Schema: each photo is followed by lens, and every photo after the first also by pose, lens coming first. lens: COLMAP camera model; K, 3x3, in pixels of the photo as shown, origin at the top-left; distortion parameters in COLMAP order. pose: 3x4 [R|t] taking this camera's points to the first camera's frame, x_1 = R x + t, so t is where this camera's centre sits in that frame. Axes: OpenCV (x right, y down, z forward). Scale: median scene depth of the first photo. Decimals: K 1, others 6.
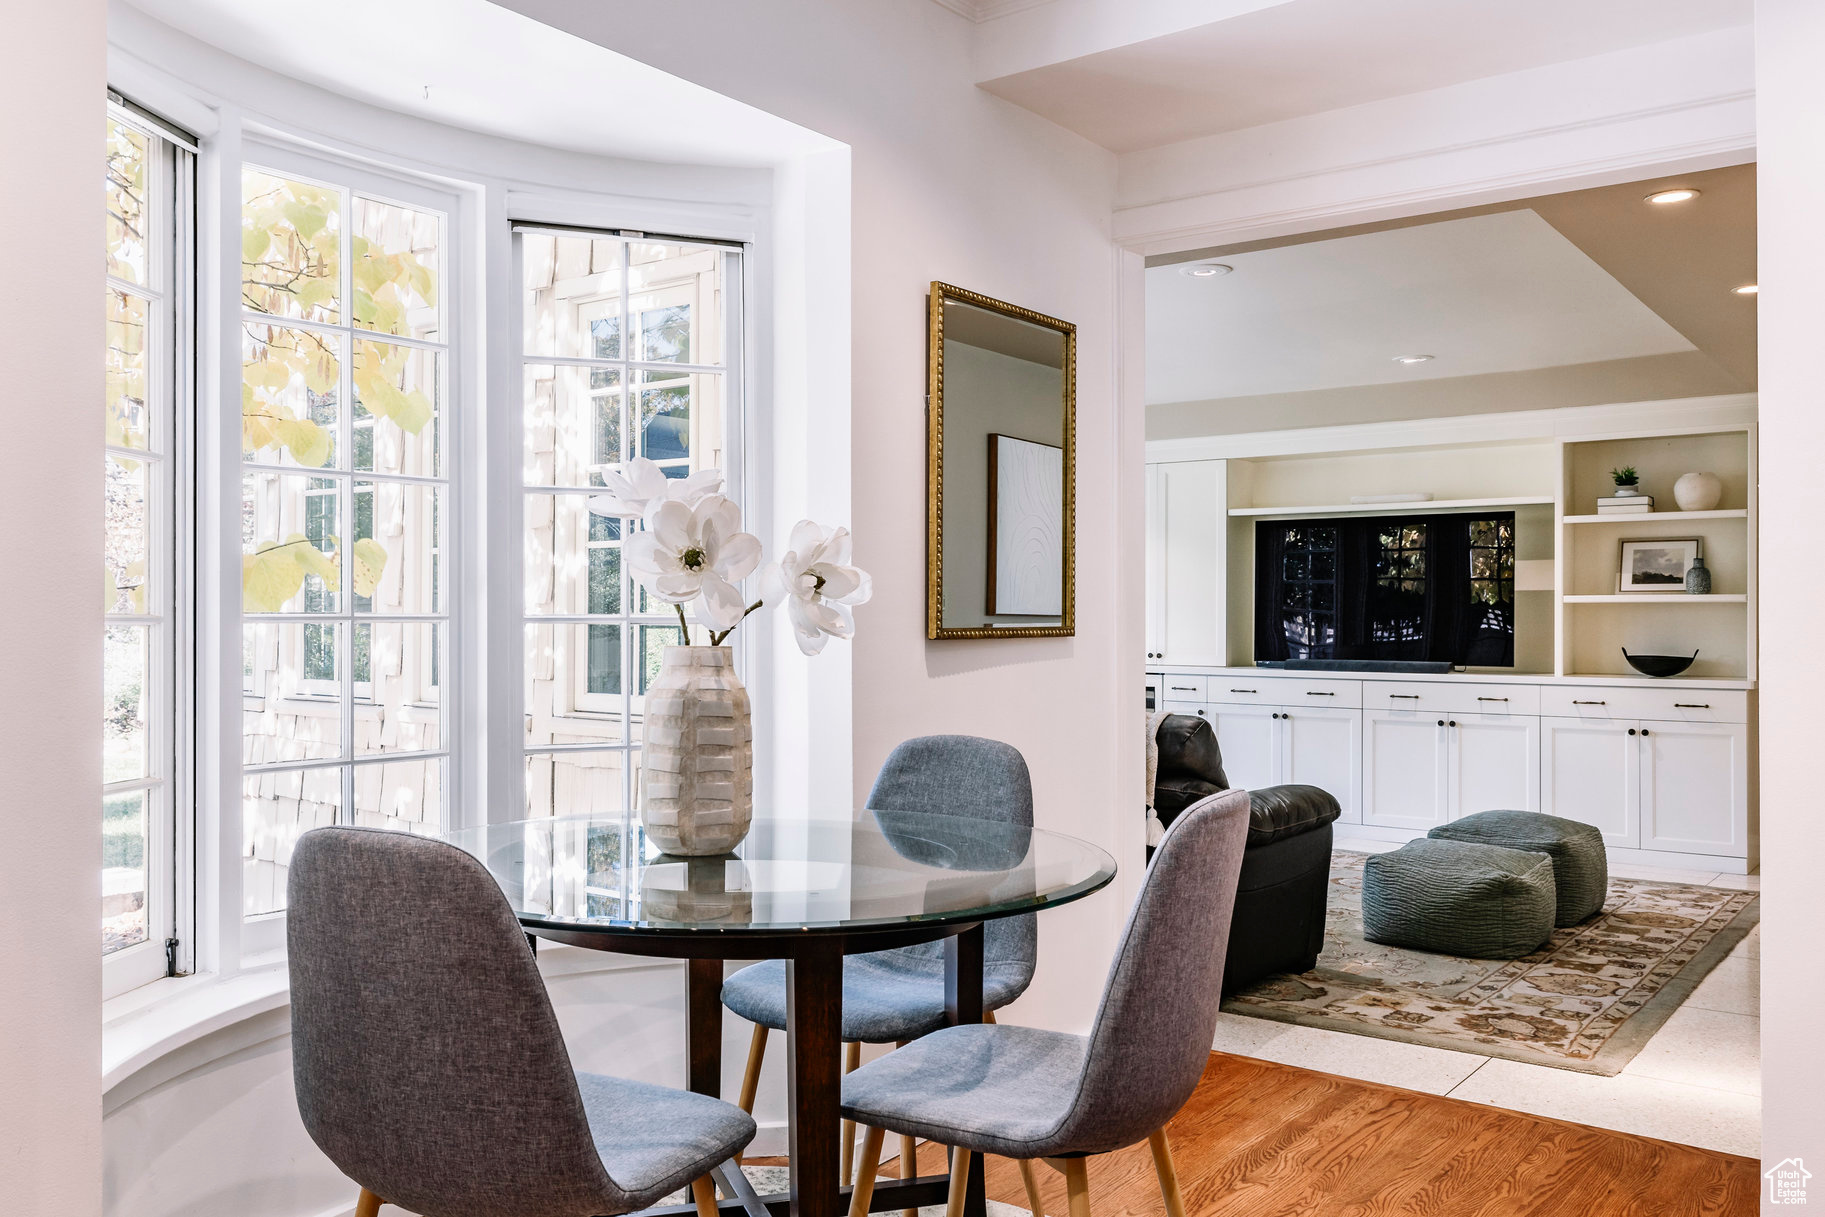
lens RADIAL K [[1485.9, 0, 896.8], [0, 1485.9, 615.2], [0, 0, 1]] dist [0.001212, -0.009118]
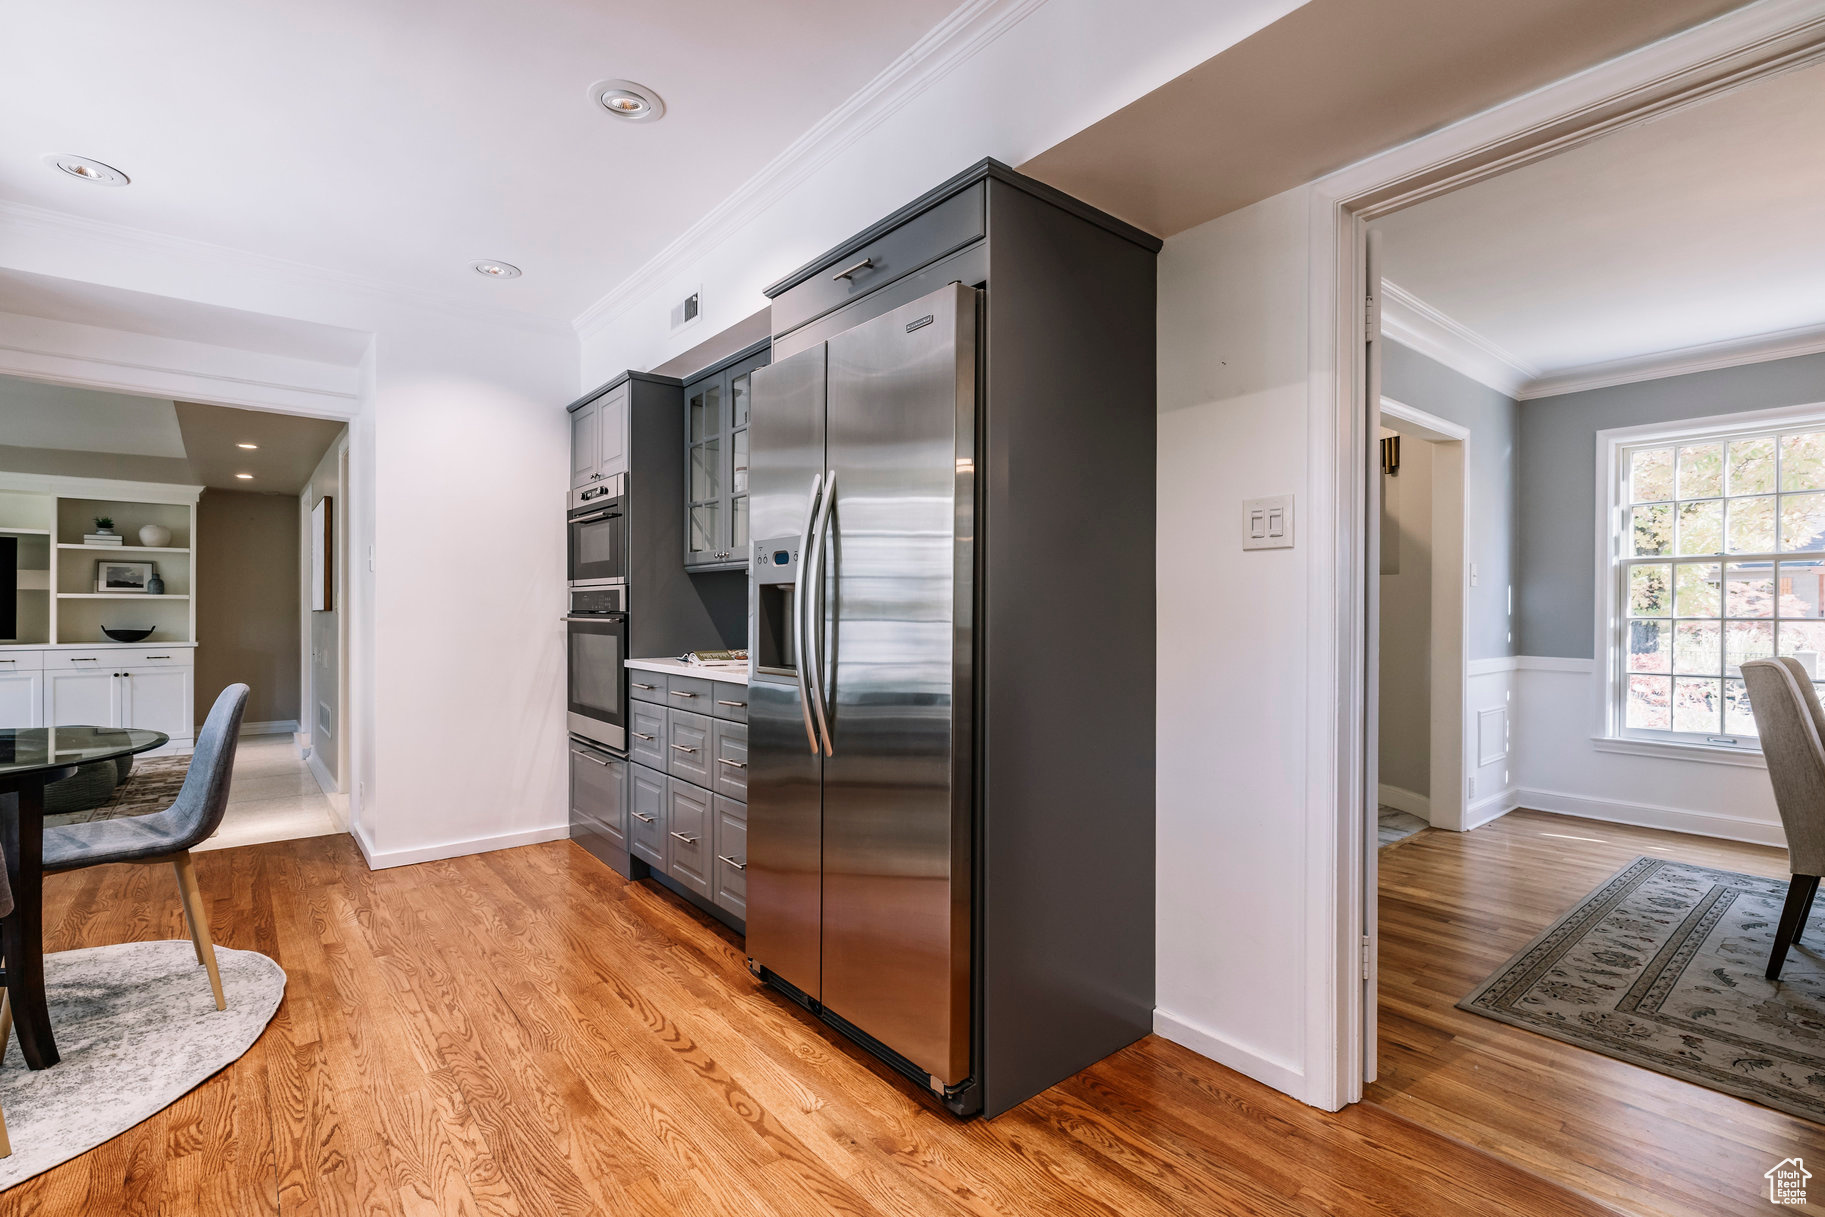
lens RADIAL K [[830.3, 0, 902.1], [0, 830.3, 611.1], [0, 0, 1]] dist [-0.000902, -0.000641]
pose [[0.231194, 0.001496, 0.972907, -0.210158], [-0.007595, 0.999971, 0.000267, -0.001234], [-0.972878, -0.007451, 0.231198, -0.085358]]
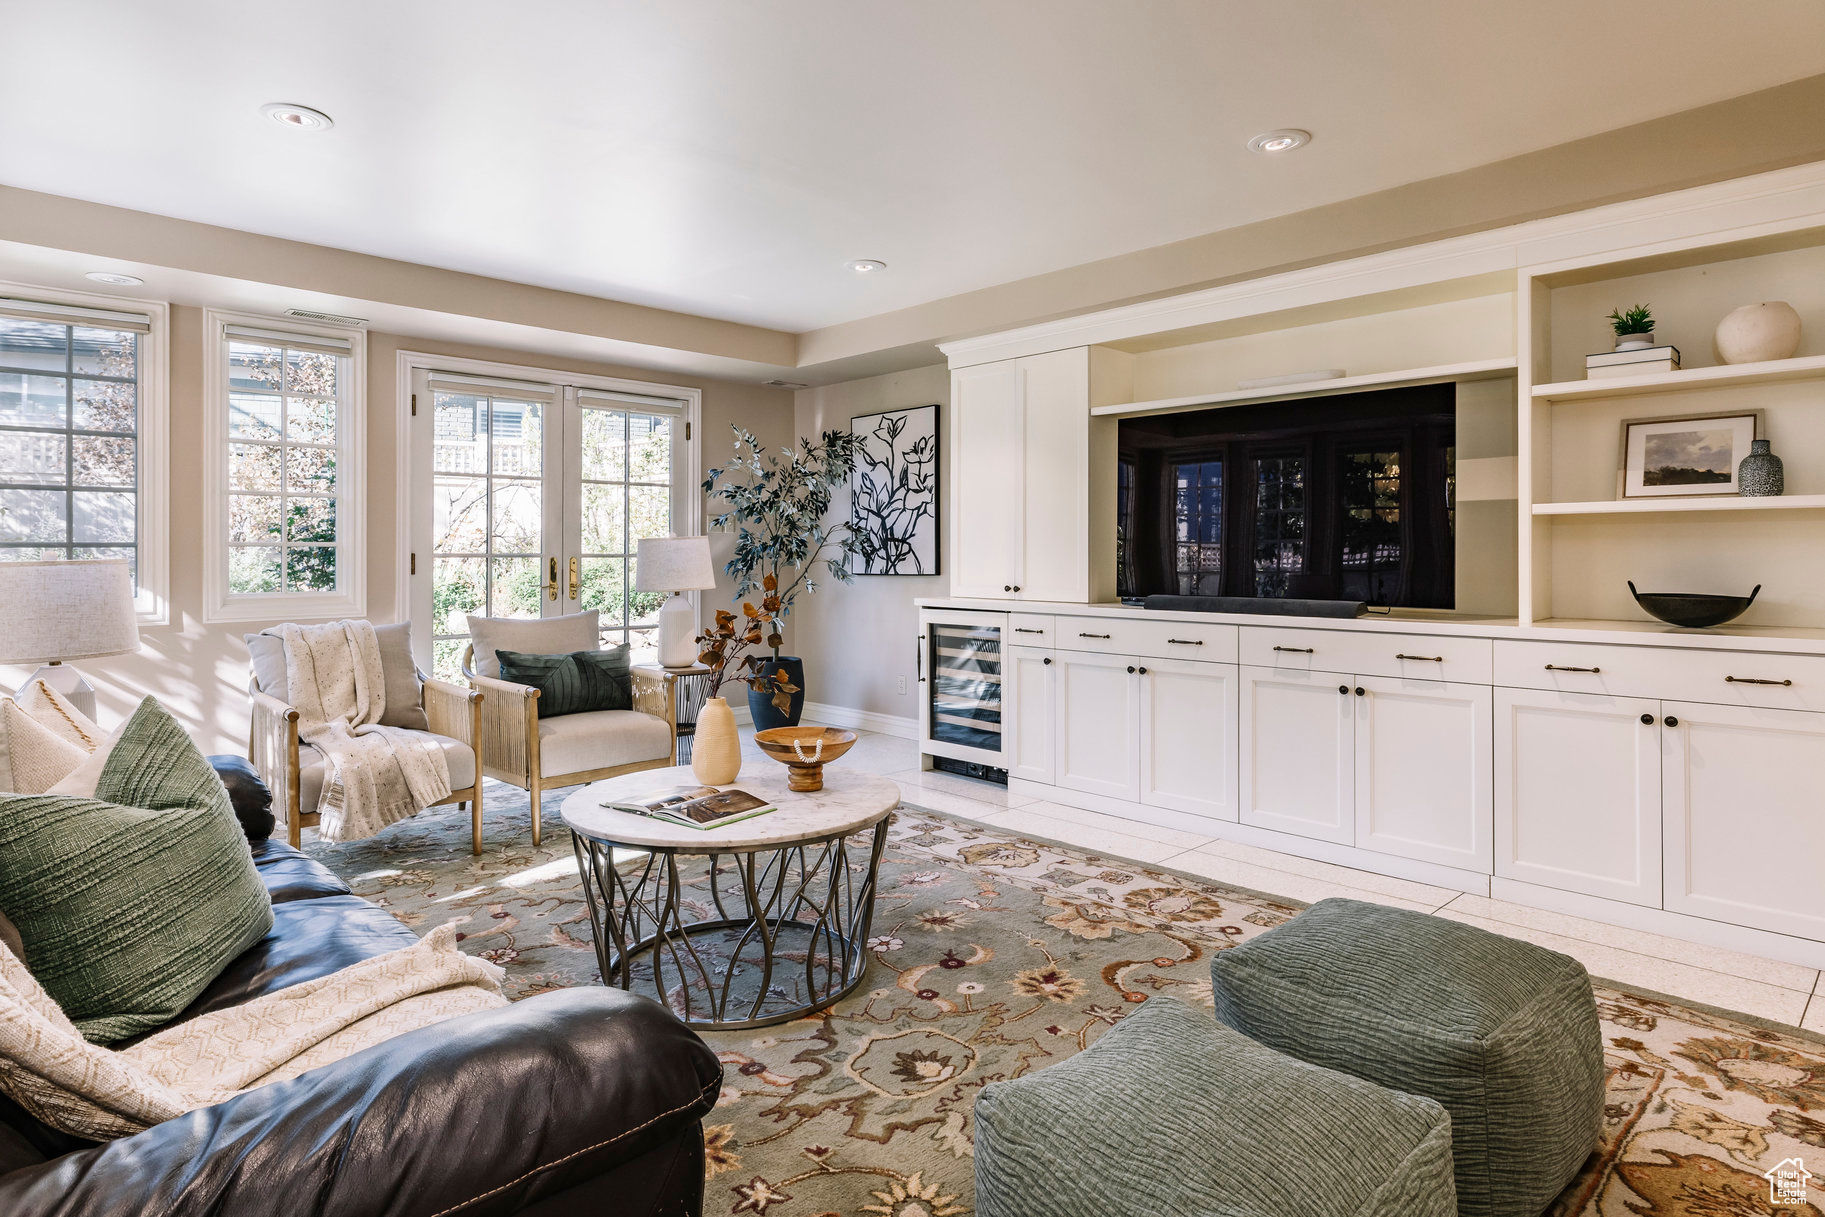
lens RADIAL K [[1008.9, 0, 931.2], [0, 1008.9, 552.6], [0, 0, 1]] dist [0.001404, -0.000096]
pose [[0.989980, -0.002455, -0.141183, 0.252215], [0.002368, 0.999997, -0.000783, 0.008863], [0.141185, 0.000441, 0.989983, 0.526817]]
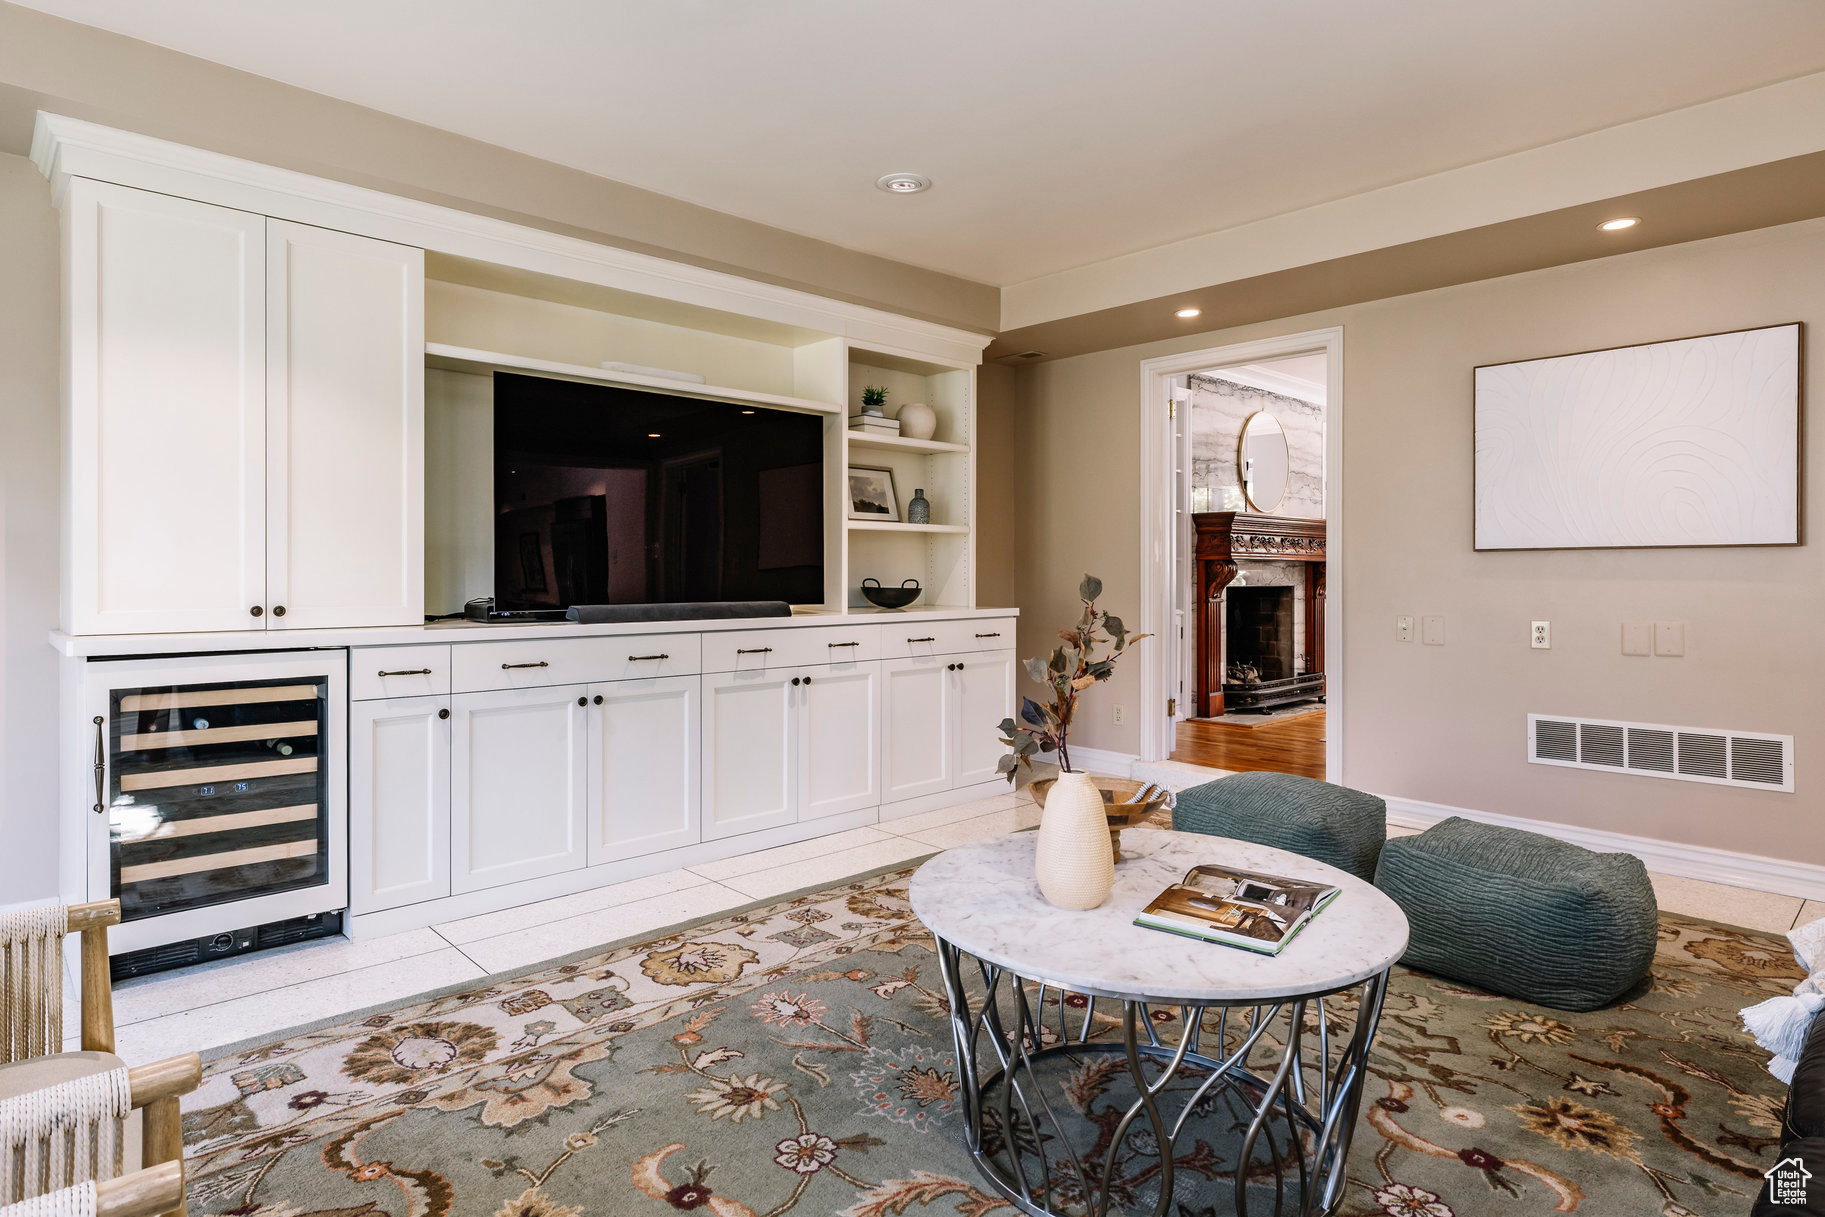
lens RADIAL K [[1008.9, 0, 878.7], [0, 1008.9, 571.5], [0, 0, 1]] dist [0.001404, -0.000096]
pose [[0.190226, -0.003401, 0.981734, -0.135716], [-0.002055, 0.999990, 0.003862, 0.015053], [-0.981738, -0.002752, 0.190217, 0.896903]]
